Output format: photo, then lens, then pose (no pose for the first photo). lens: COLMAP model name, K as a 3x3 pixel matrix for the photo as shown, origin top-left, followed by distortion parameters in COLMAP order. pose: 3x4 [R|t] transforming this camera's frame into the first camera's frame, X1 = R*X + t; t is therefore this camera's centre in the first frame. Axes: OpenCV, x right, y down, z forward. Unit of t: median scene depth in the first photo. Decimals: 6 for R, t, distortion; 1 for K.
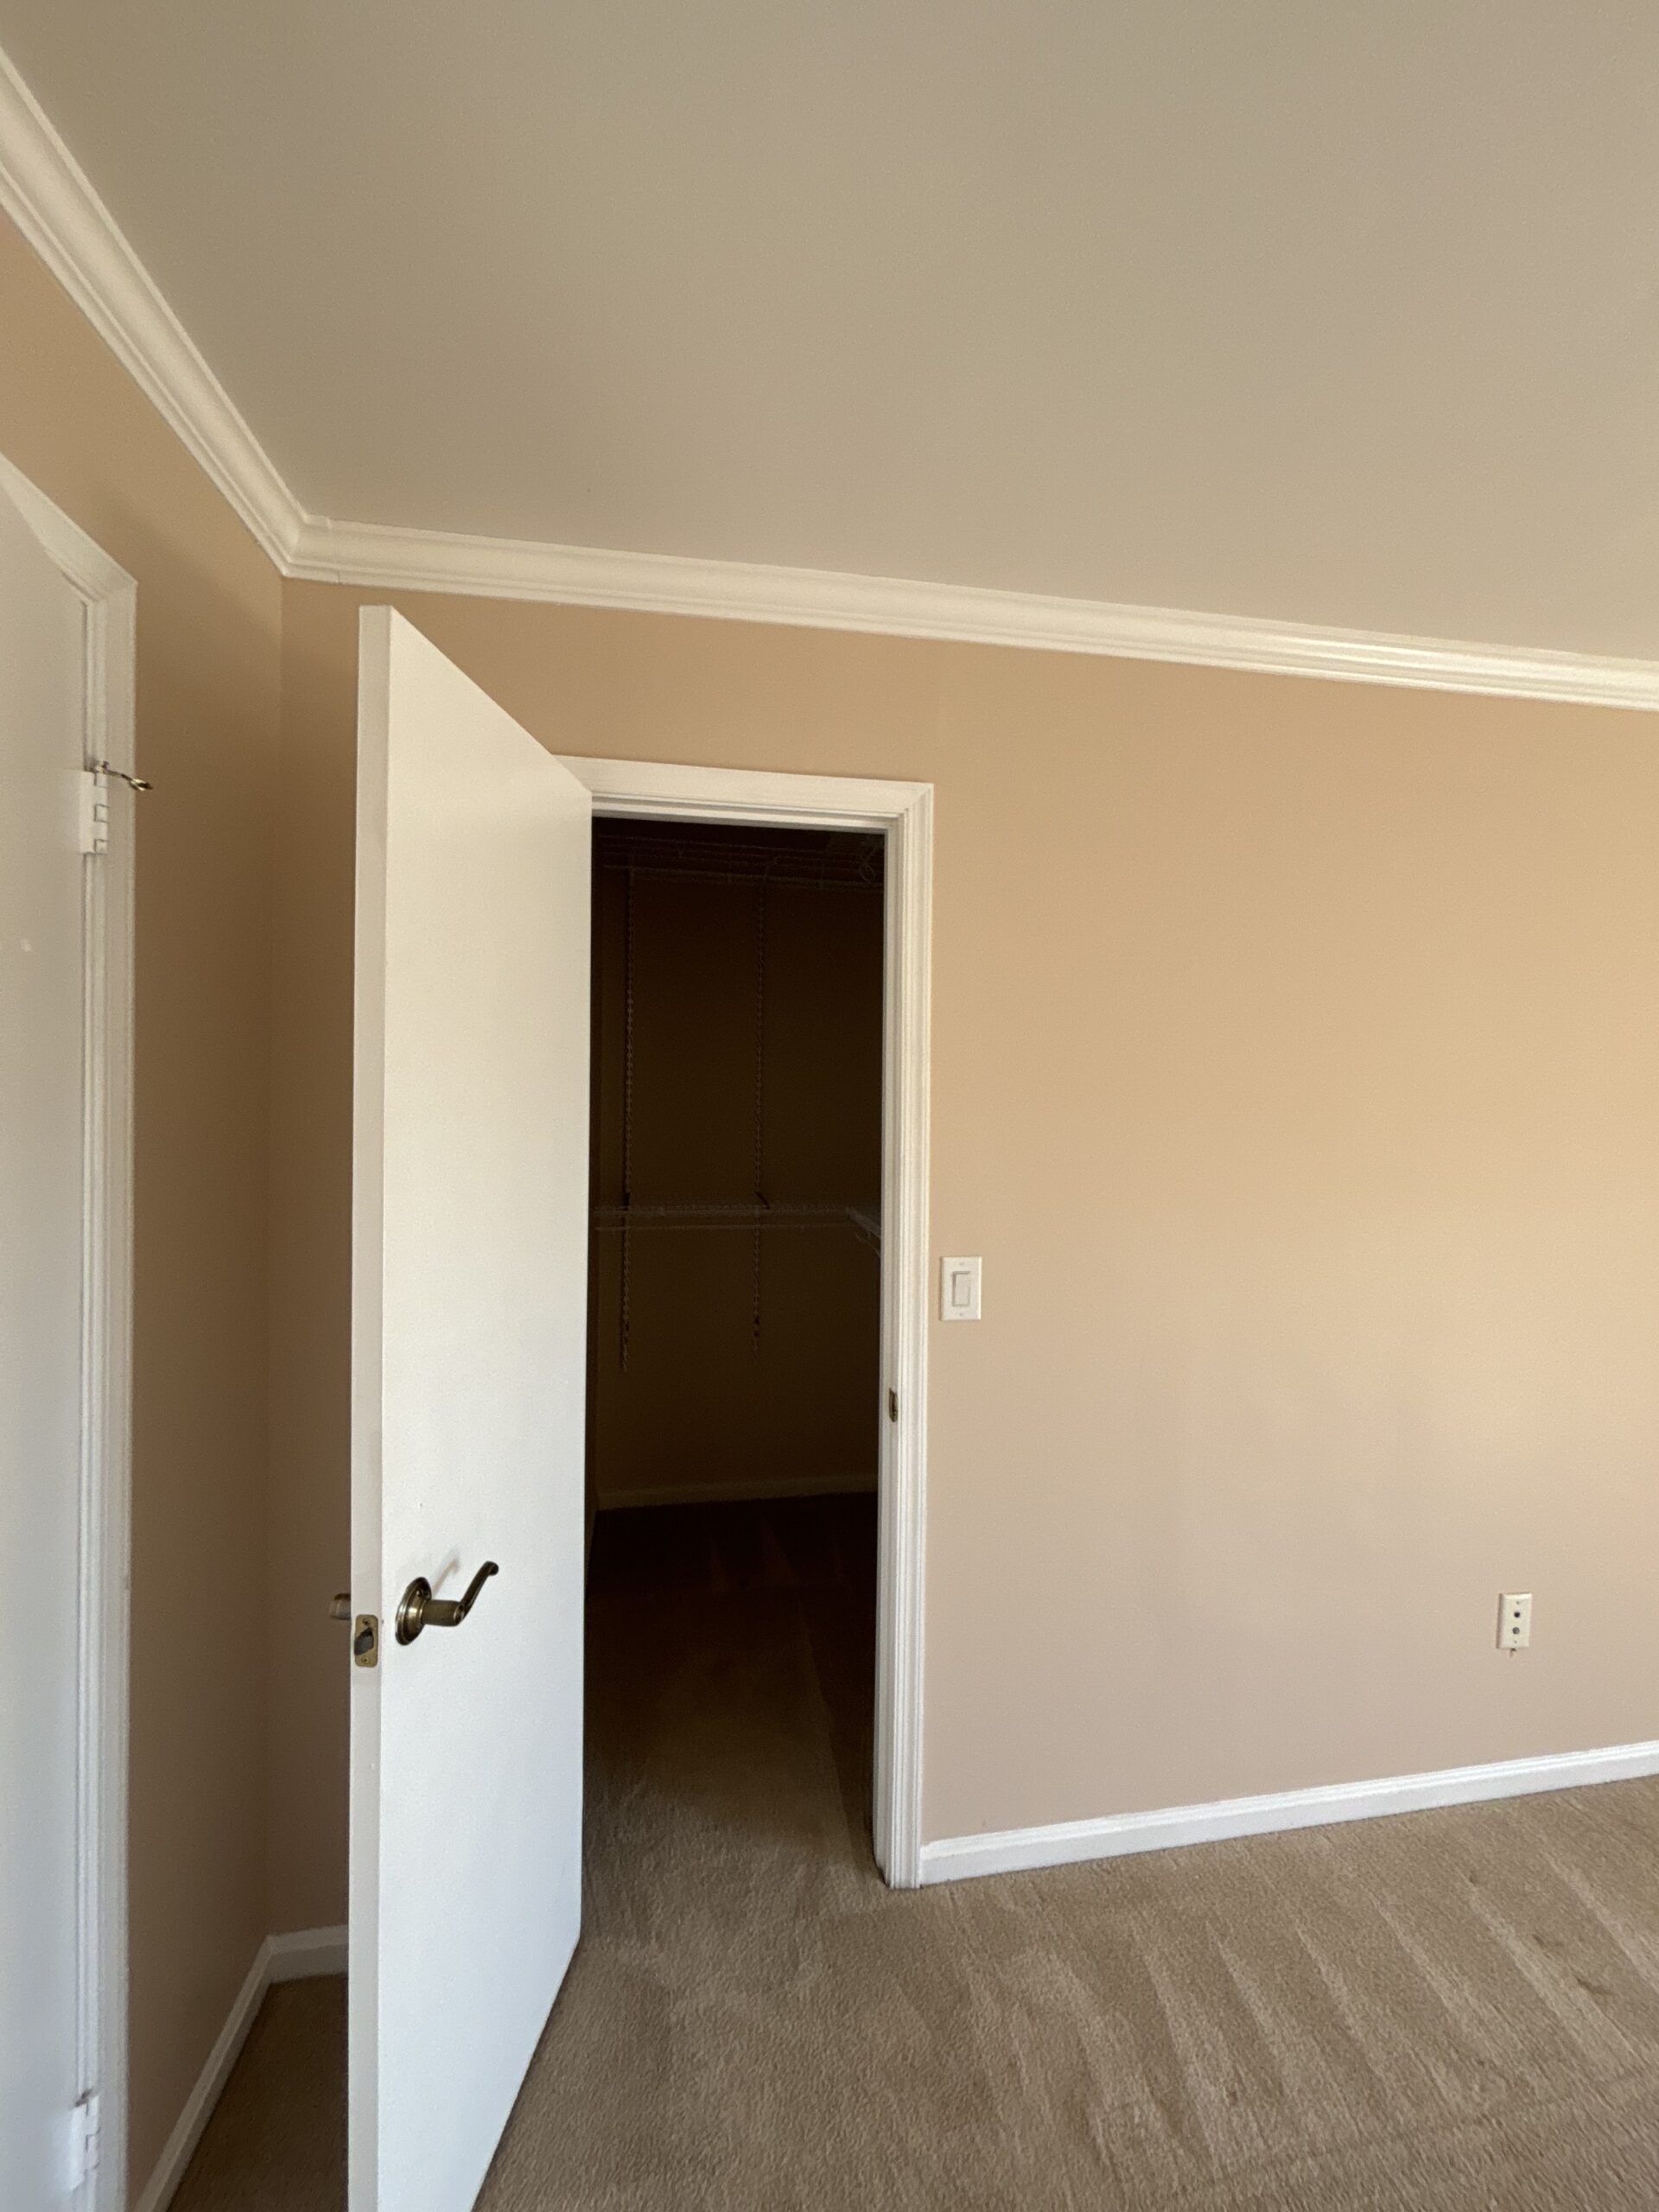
lens RADIAL K [[878.1, 0, 829.5], [0, 878.1, 1106.0], [0, 0, 1]] dist [0.005095, -0.000147]
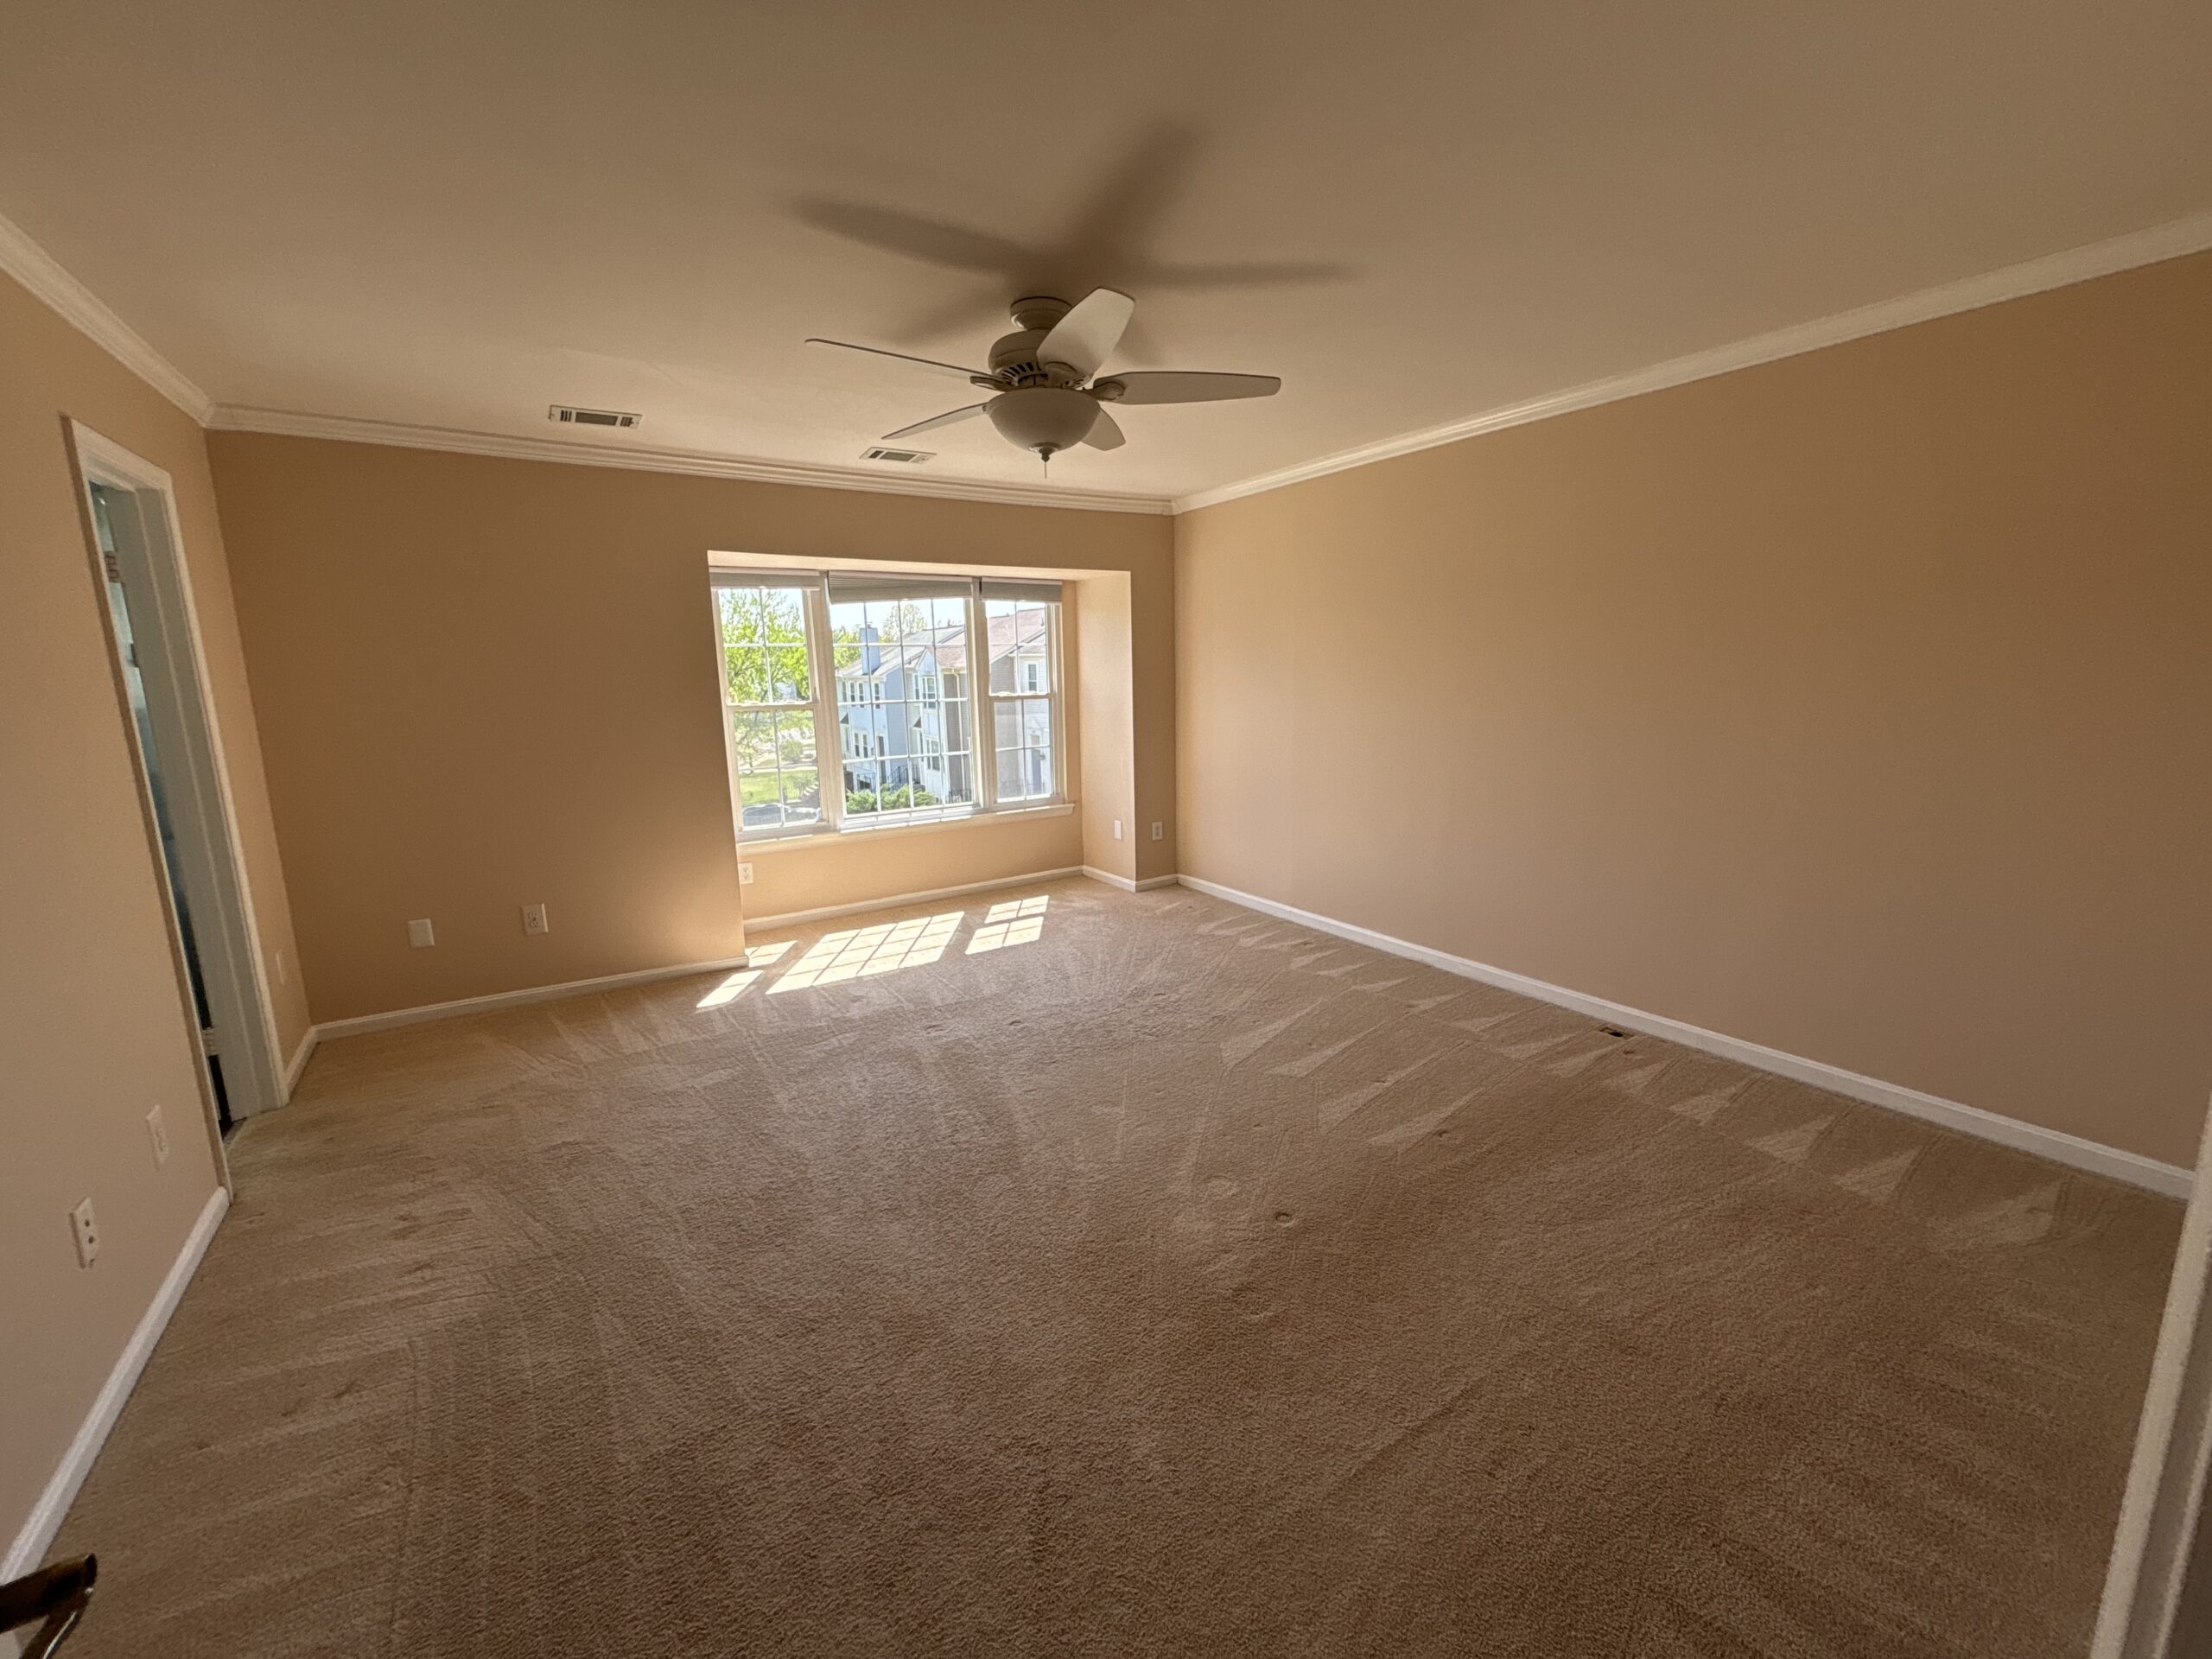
lens RADIAL K [[878.1, 0, 1106.0], [0, 878.1, 829.5], [0, 0, 1]] dist [0.005095, -0.000147]
pose [[-0.396681, -0.171513, 0.901791, -0.588597], [0.011467, 0.981387, 0.191696, 0.000965], [-0.917885, 0.086384, -0.387331, 0.473134]]
